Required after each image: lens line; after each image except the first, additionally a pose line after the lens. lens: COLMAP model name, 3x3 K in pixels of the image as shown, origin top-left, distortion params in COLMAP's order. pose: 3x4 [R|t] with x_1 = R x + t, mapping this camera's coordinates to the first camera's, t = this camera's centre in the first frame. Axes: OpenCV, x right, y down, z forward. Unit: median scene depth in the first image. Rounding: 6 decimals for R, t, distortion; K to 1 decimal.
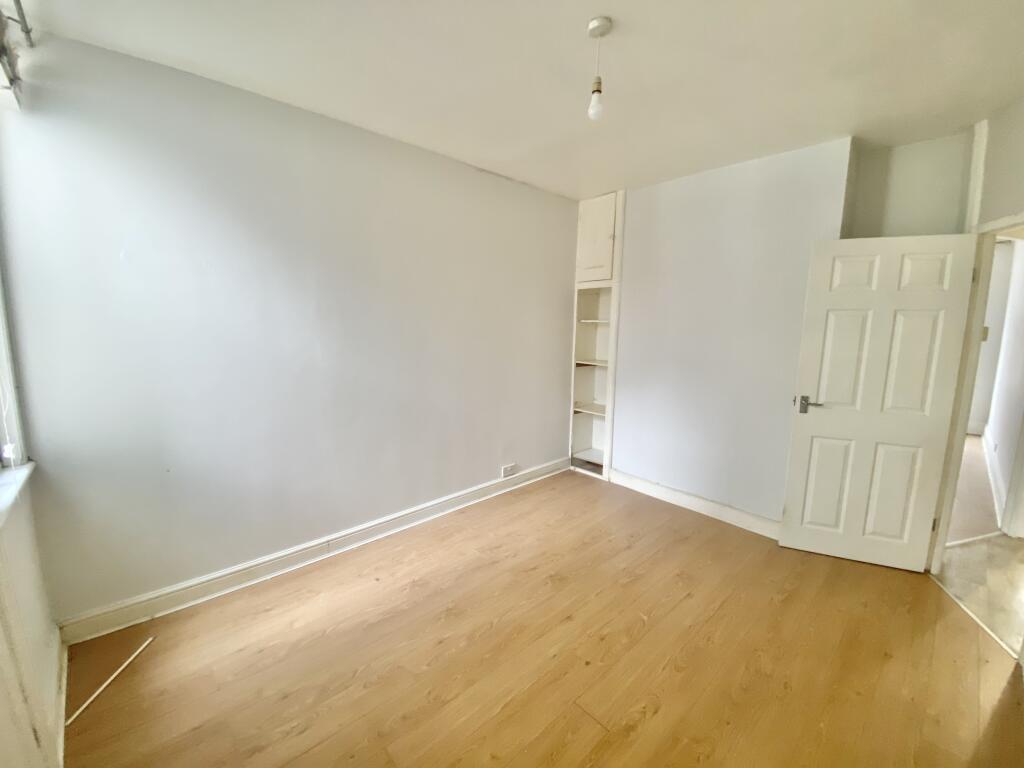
lens RADIAL K [[412.3, 0, 509.8], [0, 412.3, 391.1], [0, 0, 1]] dist [0.038717, -0.034431]
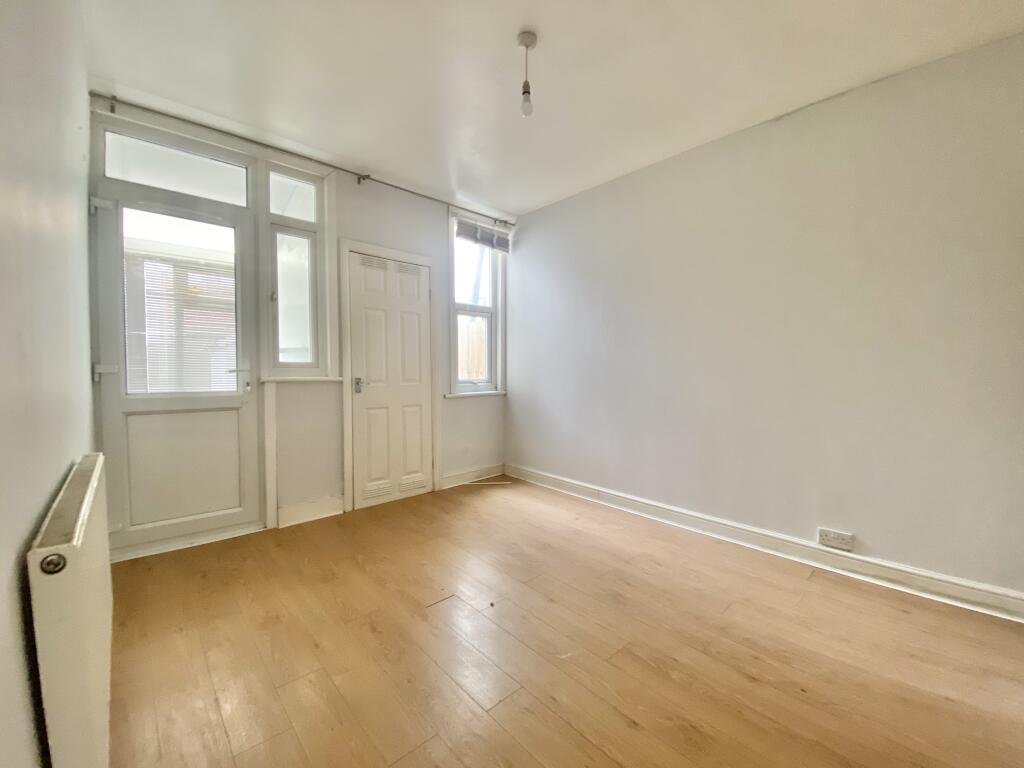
lens RADIAL K [[412.3, 0, 509.8], [0, 412.3, 391.1], [0, 0, 1]] dist [0.038717, -0.034431]
pose [[-0.004755, 0.041178, -0.999141, 0.840706], [-0.168006, 0.984917, 0.041392, 0.038898], [0.985774, 0.168059, 0.002235, 0.645005]]
